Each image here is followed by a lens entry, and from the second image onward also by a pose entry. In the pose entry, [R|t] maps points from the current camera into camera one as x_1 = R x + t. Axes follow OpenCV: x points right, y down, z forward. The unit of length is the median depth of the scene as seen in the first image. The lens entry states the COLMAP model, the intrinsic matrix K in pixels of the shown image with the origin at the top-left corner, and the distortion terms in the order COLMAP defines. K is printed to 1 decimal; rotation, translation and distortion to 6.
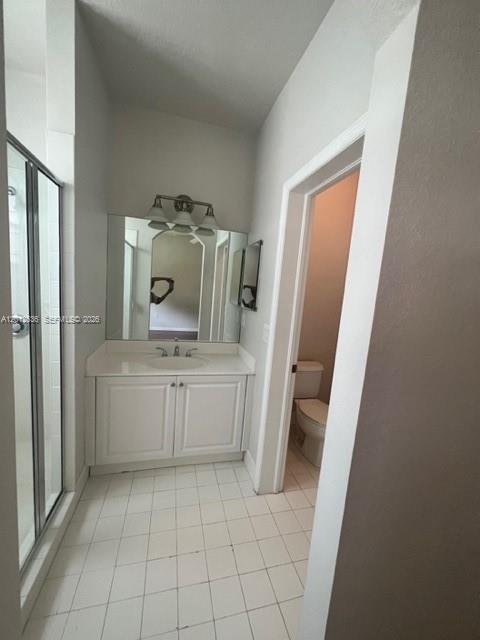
lens RADIAL K [[257.0, 0, 239.6], [0, 257.0, 321.3], [0, 0, 1]] dist [-0.002147, -0.000023]
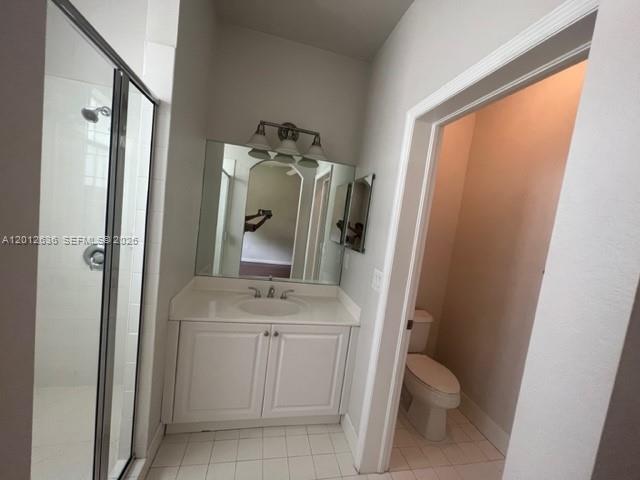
lens RADIAL K [[257.0, 0, 319.2], [0, 257.0, 241.8], [0, 0, 1]] dist [-0.002147, -0.000023]
pose [[0.998138, 0.048598, -0.036849, -0.060552], [-0.050240, 0.997722, -0.045012, -0.032724], [0.034578, 0.046779, 0.998307, 0.115507]]
